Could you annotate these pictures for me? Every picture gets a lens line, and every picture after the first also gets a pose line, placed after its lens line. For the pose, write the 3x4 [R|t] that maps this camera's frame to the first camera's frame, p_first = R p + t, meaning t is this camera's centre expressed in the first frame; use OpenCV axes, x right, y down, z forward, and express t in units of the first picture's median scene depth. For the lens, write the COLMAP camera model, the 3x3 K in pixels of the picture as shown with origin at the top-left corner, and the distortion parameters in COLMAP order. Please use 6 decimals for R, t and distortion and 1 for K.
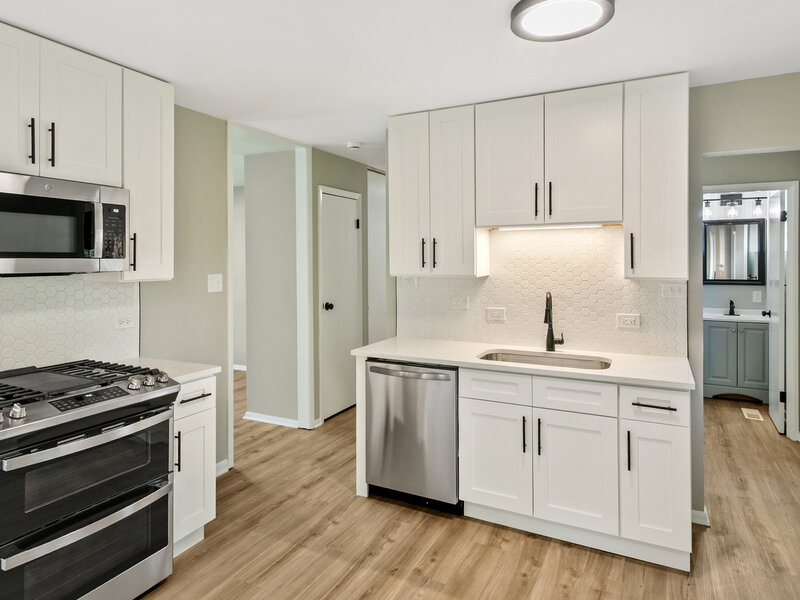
lens RADIAL K [[522.5, 0, 395.0], [0, 522.5, 265.8], [0, 0, 1]] dist [0.017698, -0.004155]
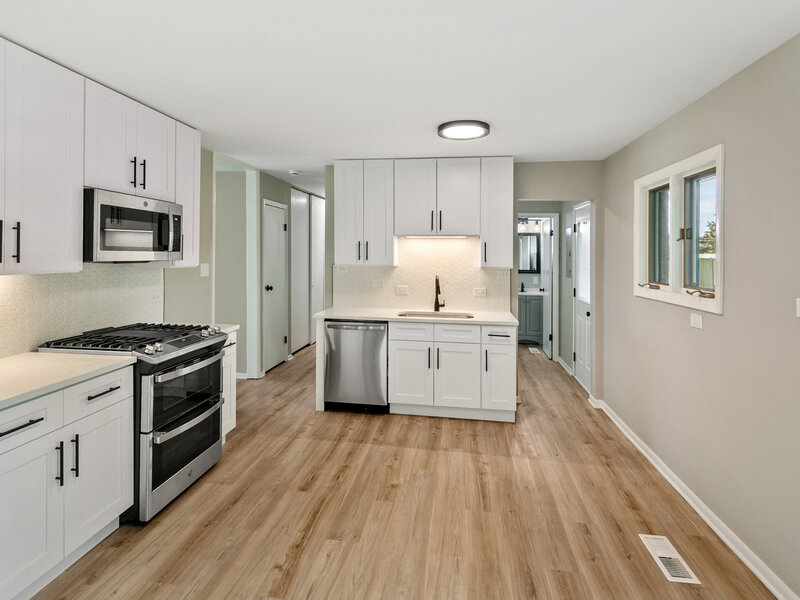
lens RADIAL K [[435.5, 0, 395.4], [0, 435.5, 253.6], [0, 0, 1]] dist [0.020963, -0.001254]
pose [[0.951851, 0.015768, 0.306155, -0.290609], [-0.011473, 0.999809, -0.015822, 0.003527], [-0.306346, 0.011547, 0.951850, -0.317995]]
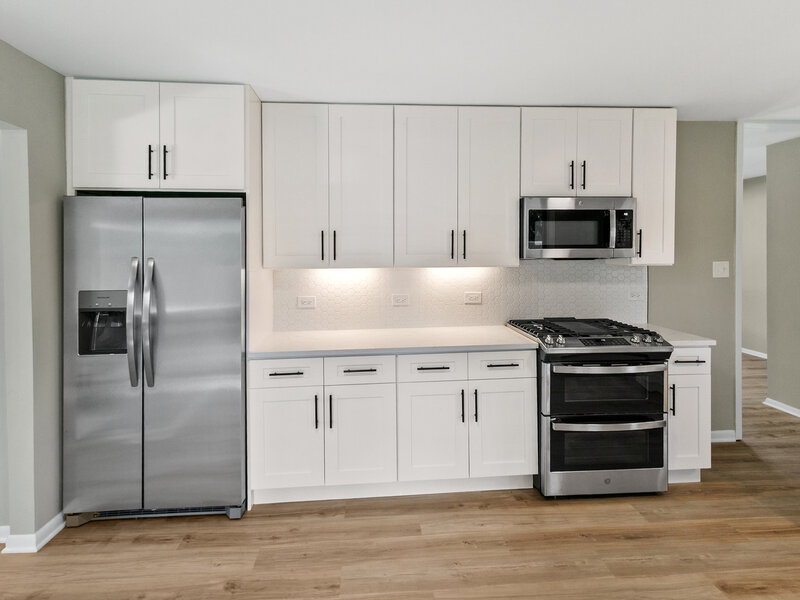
lens RADIAL K [[435.5, 0, 395.4], [0, 435.5, 253.6], [0, 0, 1]] dist [0.020963, -0.001254]
pose [[0.523311, 0.004168, -0.852132, 0.126709], [-0.004440, 0.999988, 0.002165, 0.000209], [0.852130, 0.002651, 0.523323, -0.117784]]
